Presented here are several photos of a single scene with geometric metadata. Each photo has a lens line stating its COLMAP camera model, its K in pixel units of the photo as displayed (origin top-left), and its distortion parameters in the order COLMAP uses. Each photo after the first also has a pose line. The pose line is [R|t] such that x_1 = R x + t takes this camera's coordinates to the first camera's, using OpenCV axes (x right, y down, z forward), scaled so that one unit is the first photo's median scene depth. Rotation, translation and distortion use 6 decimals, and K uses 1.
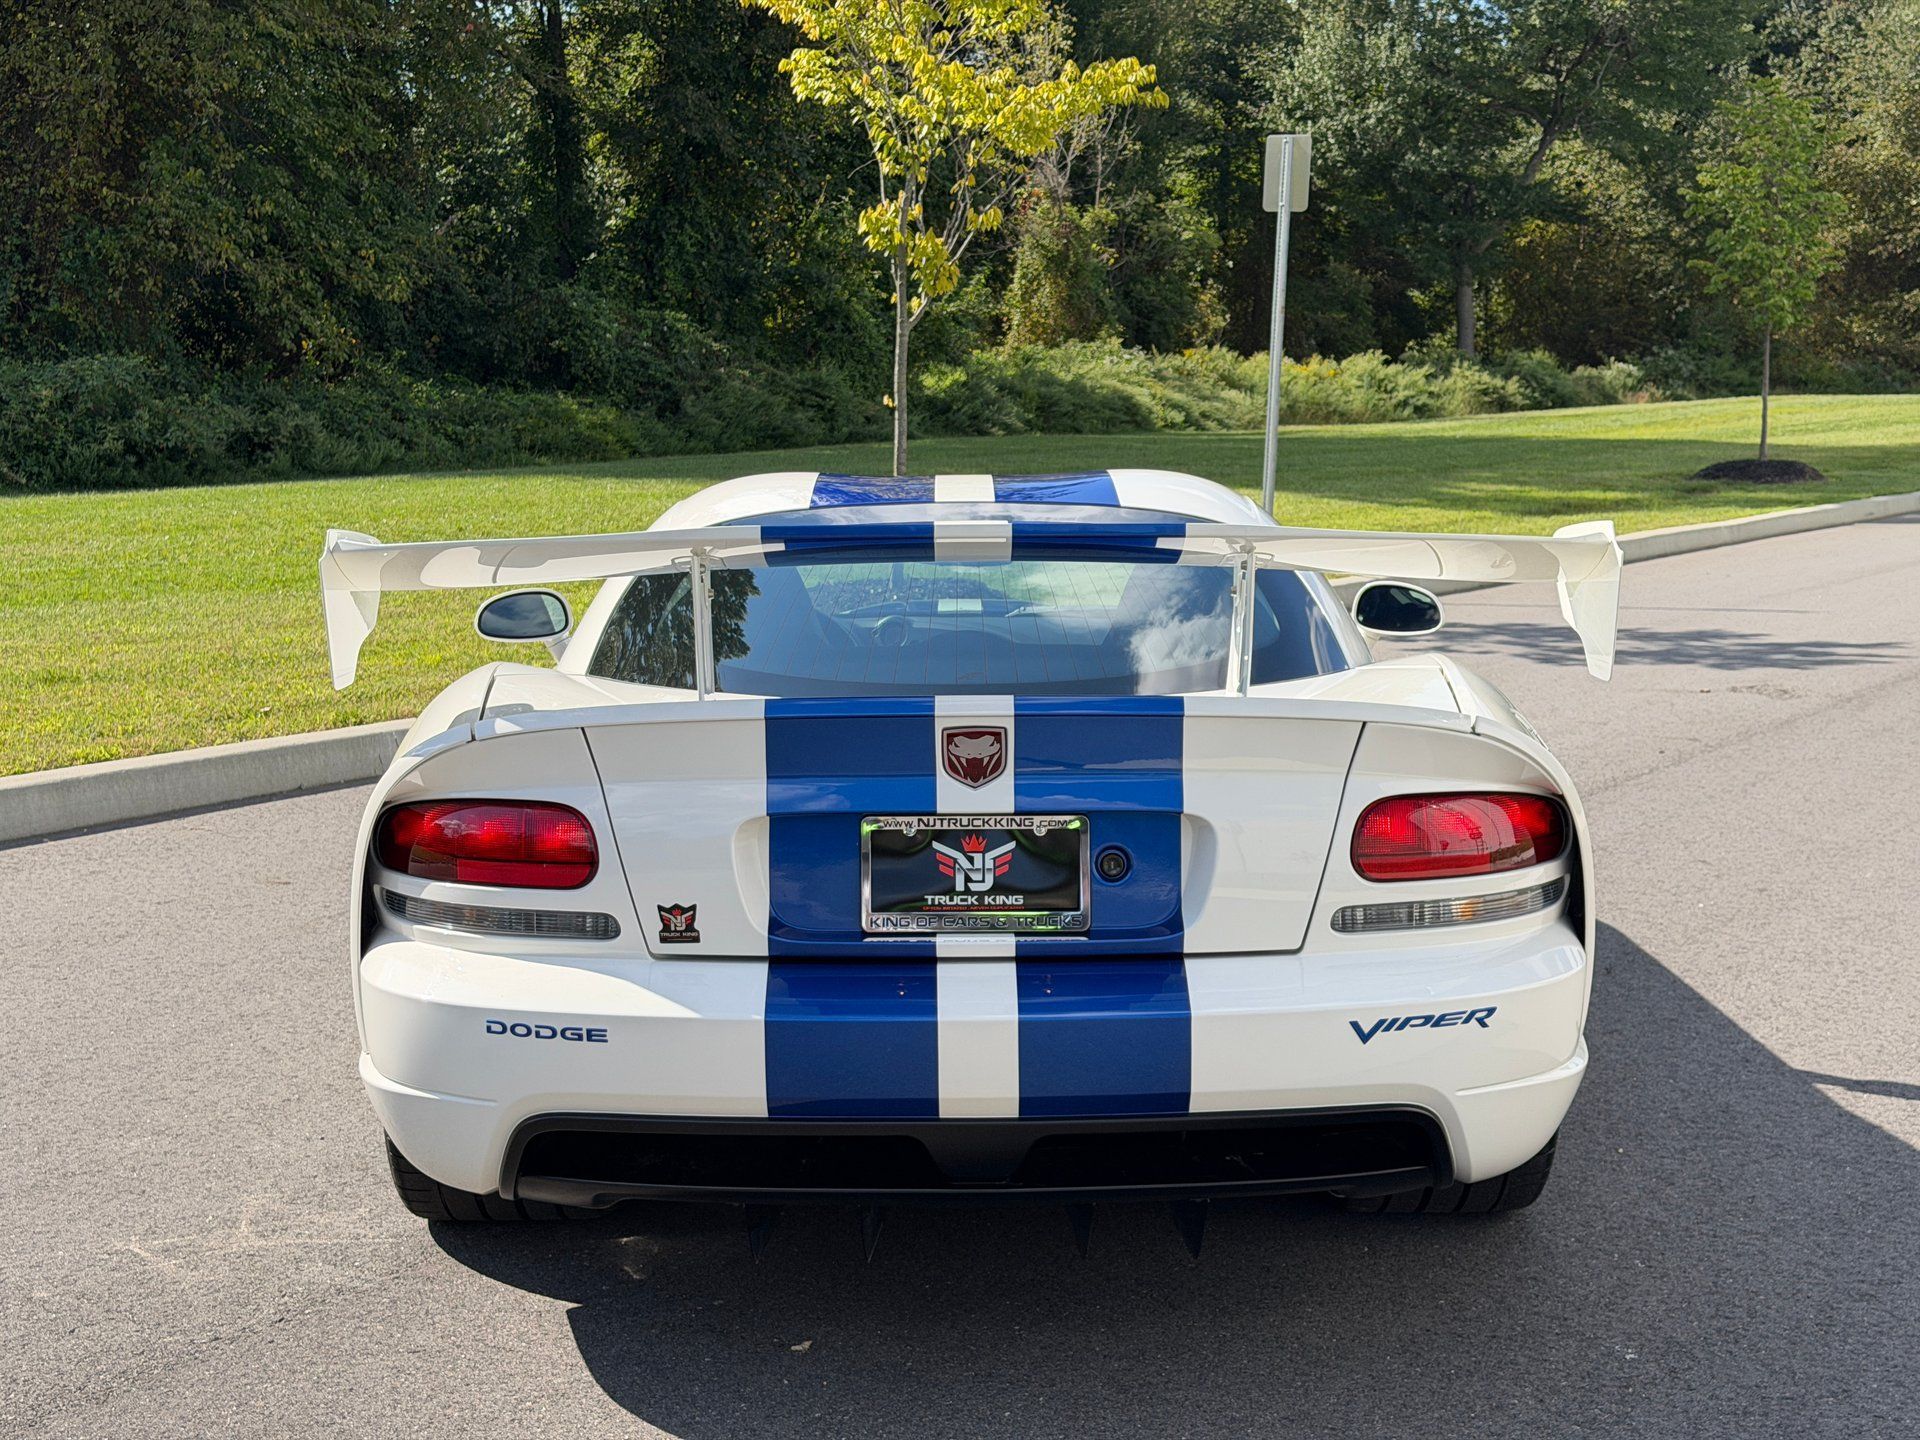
lens RADIAL K [[2626.3, 0, 963.6], [0, 2626.3, 729.8], [0, 0, 1]] dist [0.109040, 0.000000]
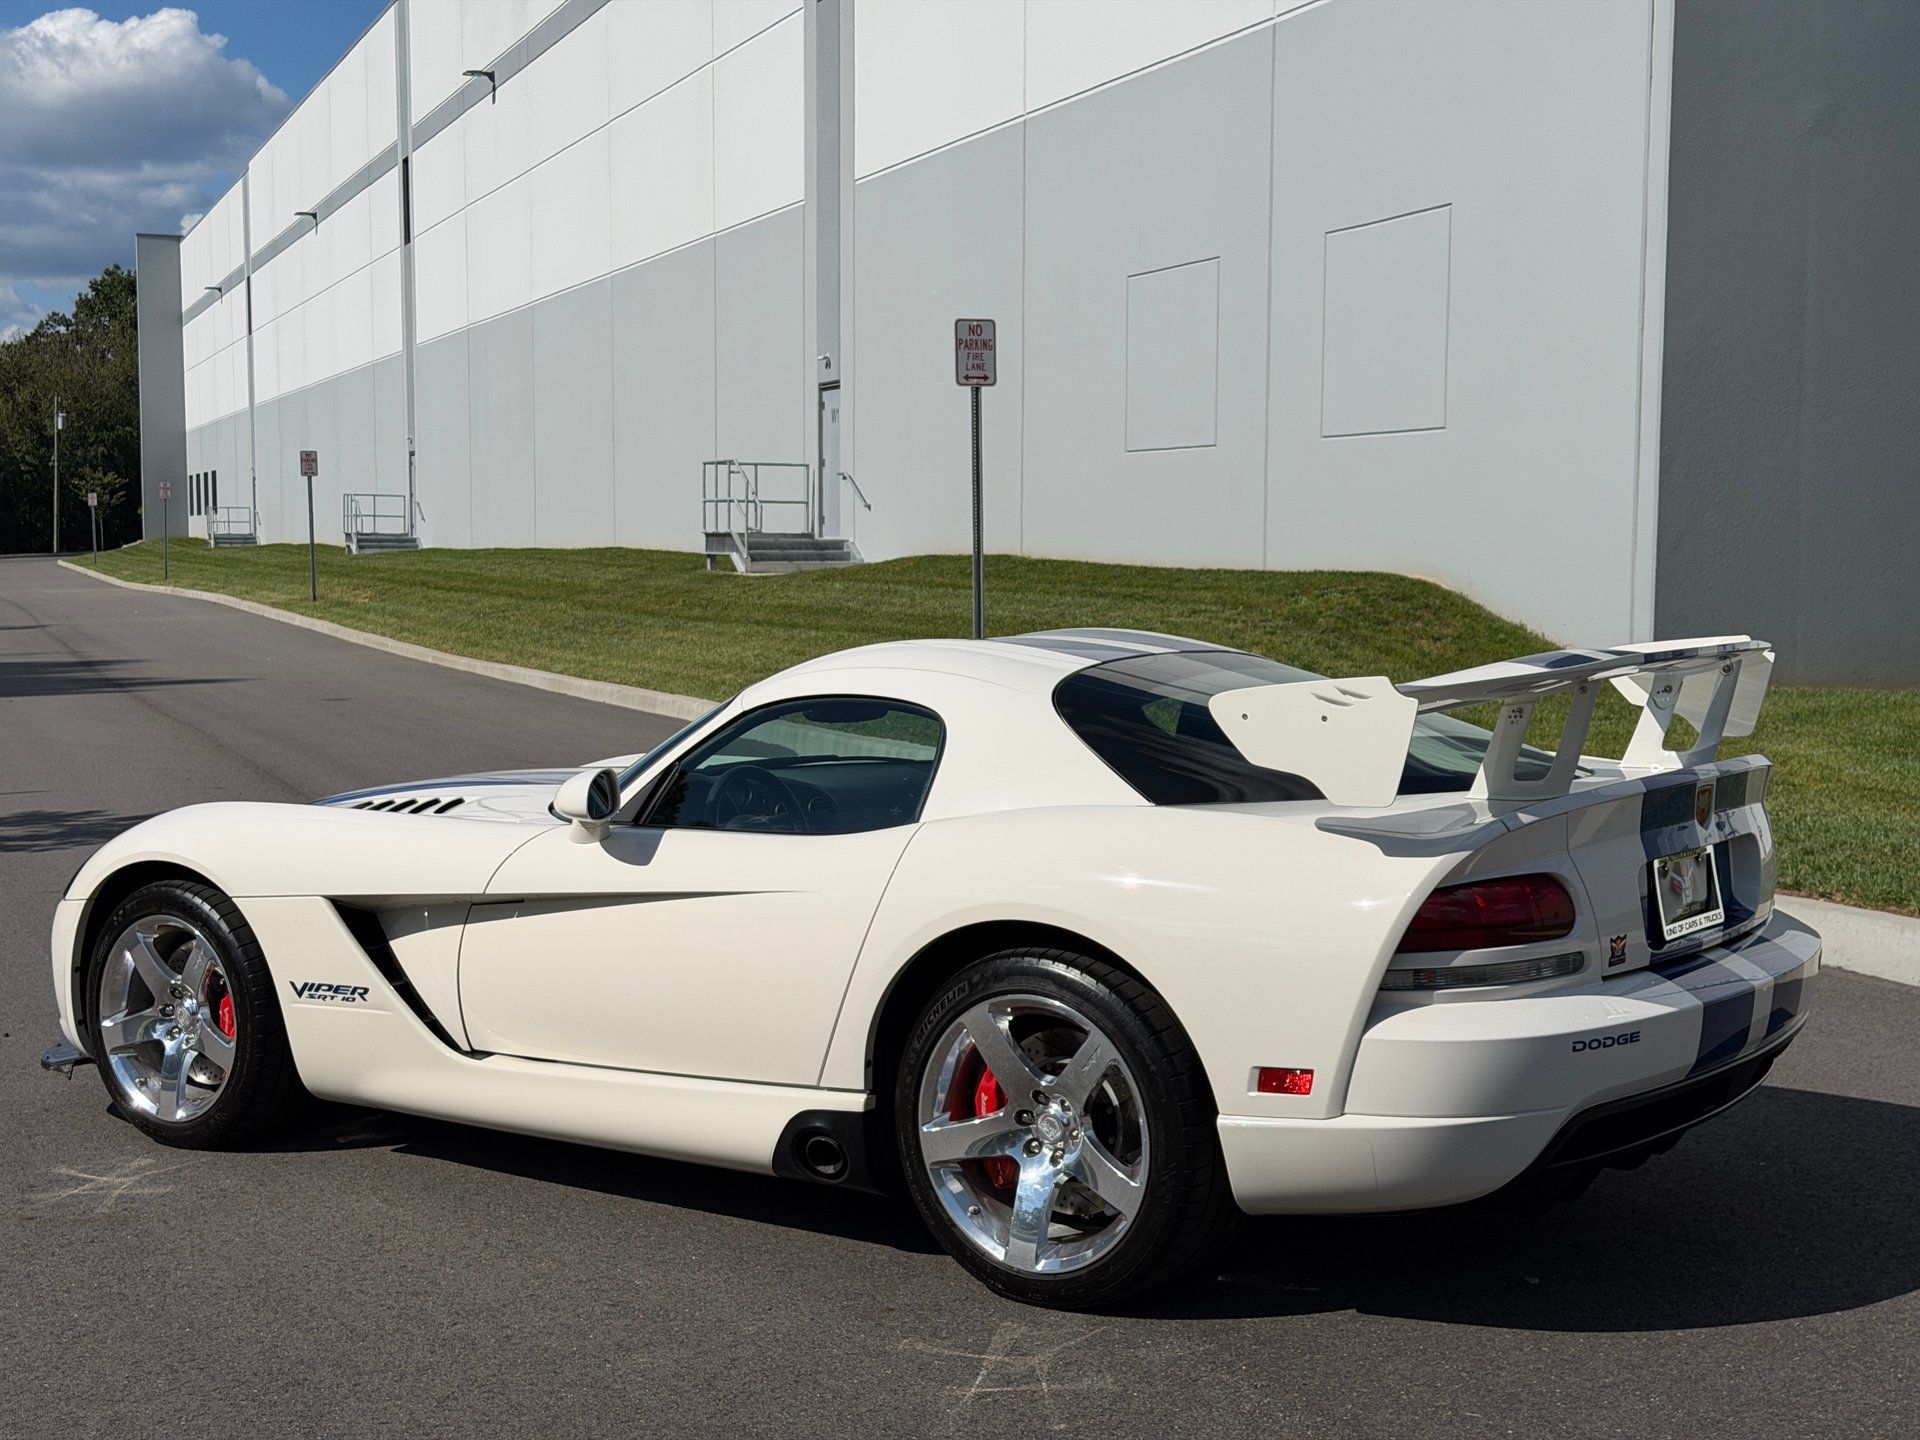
lens RADIAL K [[2626.3, 0, 957.6], [0, 2626.3, 724.4], [0, 0, 1]] dist [0.109040, 0.000000]
pose [[0.595851, -0.058227, 0.800982, -0.190605], [0.116827, 0.993043, -0.014719, -0.008364], [-0.794552, 0.102347, 0.598508, 0.060879]]
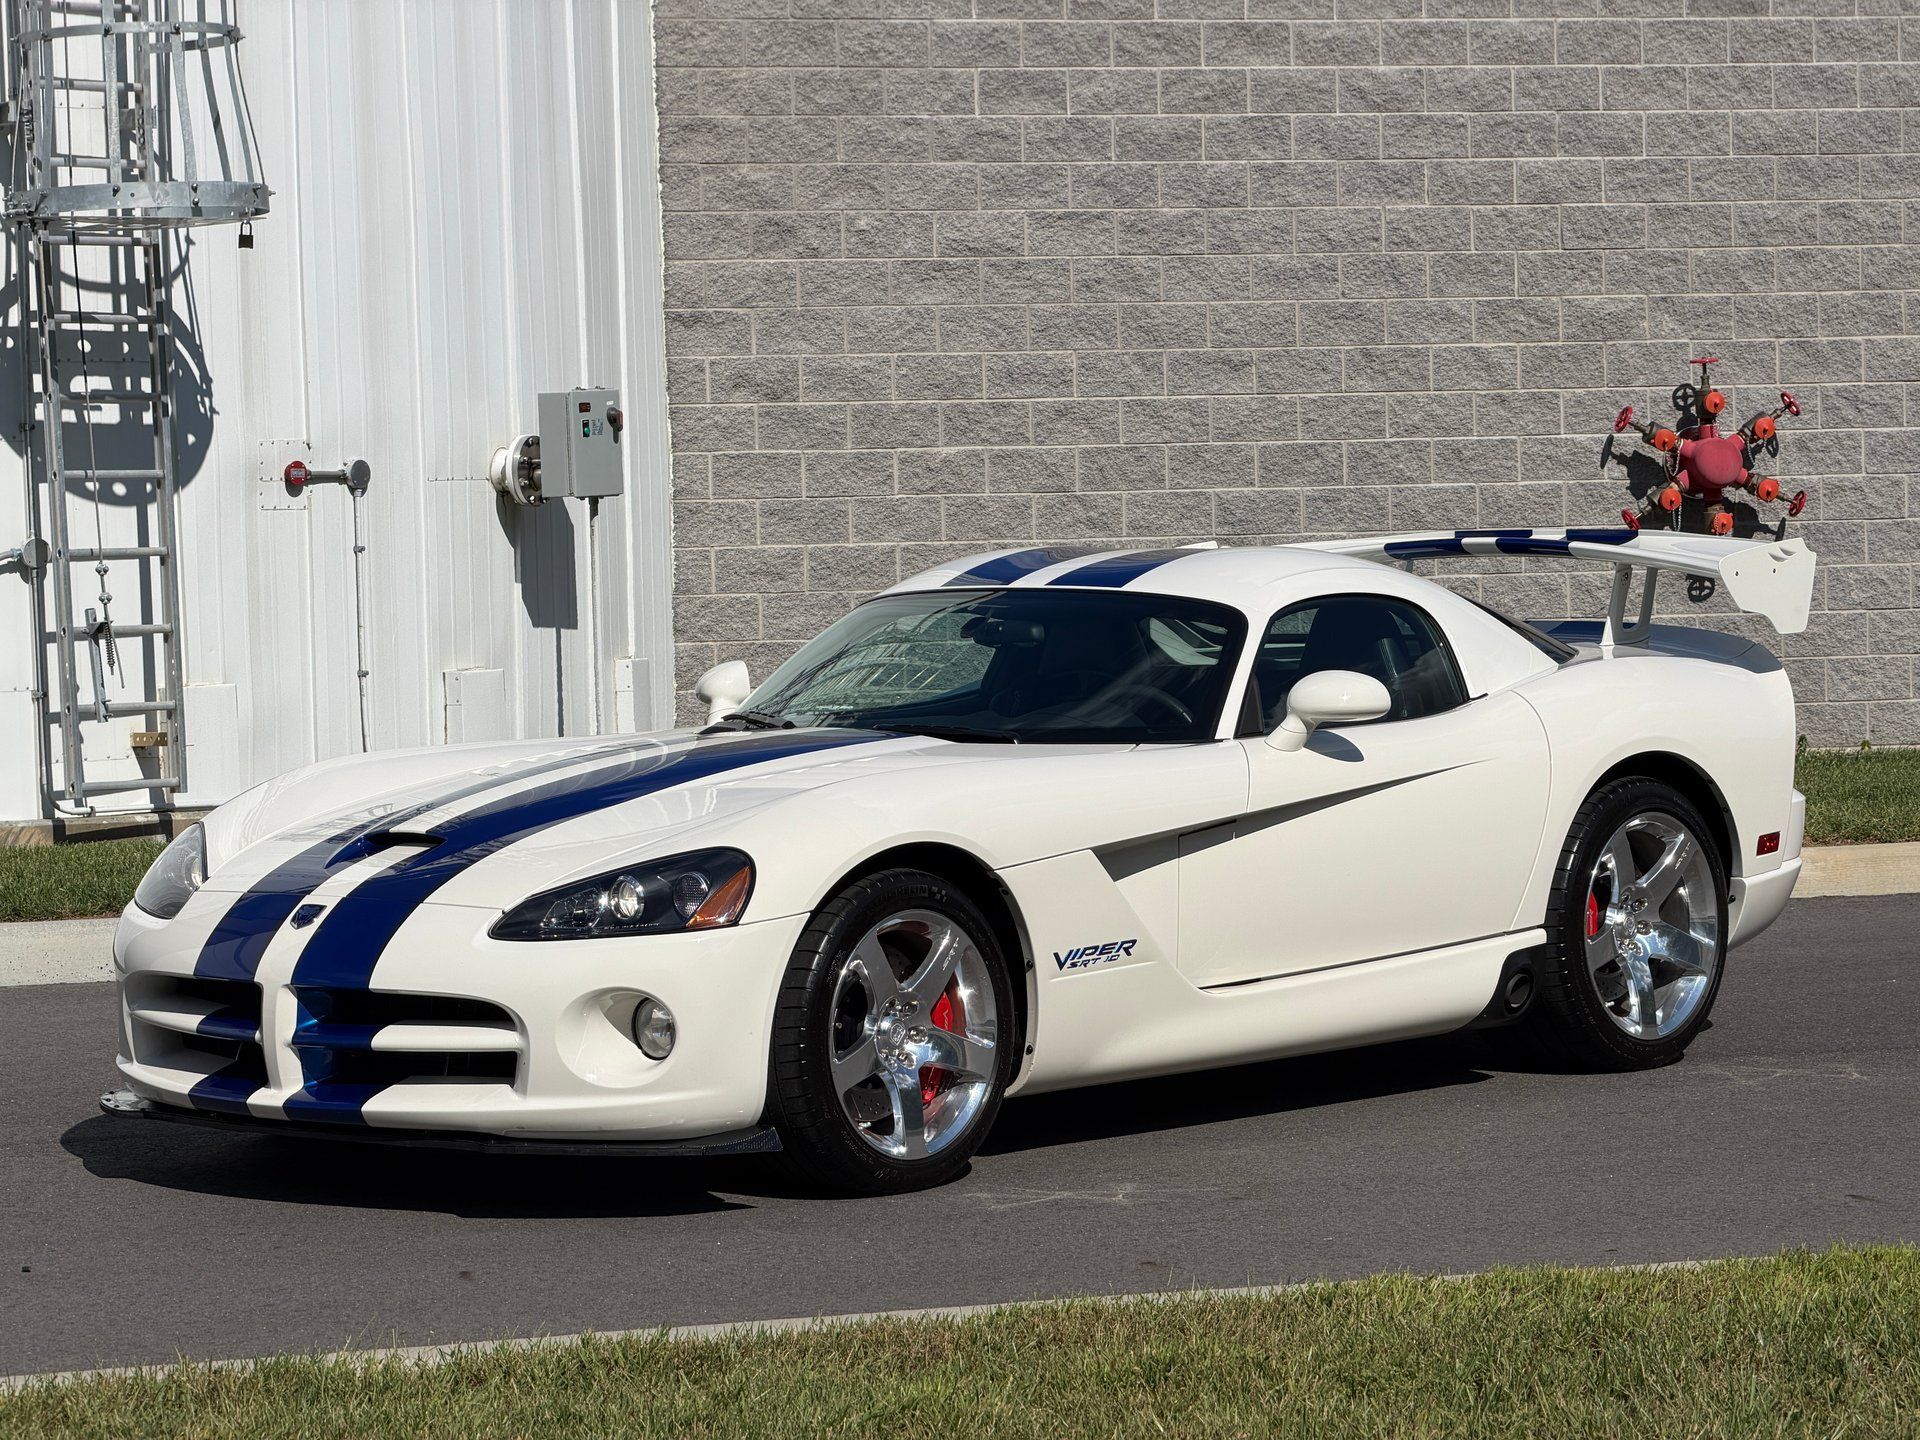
lens RADIAL K [[5694.4, 0, 951.3], [0, 5694.4, 731.0], [0, 0, 1]] dist [0.164055, 0.000000]
pose [[-0.714107, -0.022865, 0.699663, -0.347314], [0.117118, 0.981477, 0.151611, -0.082590], [-0.690170, 0.190209, -0.698202, 0.569129]]
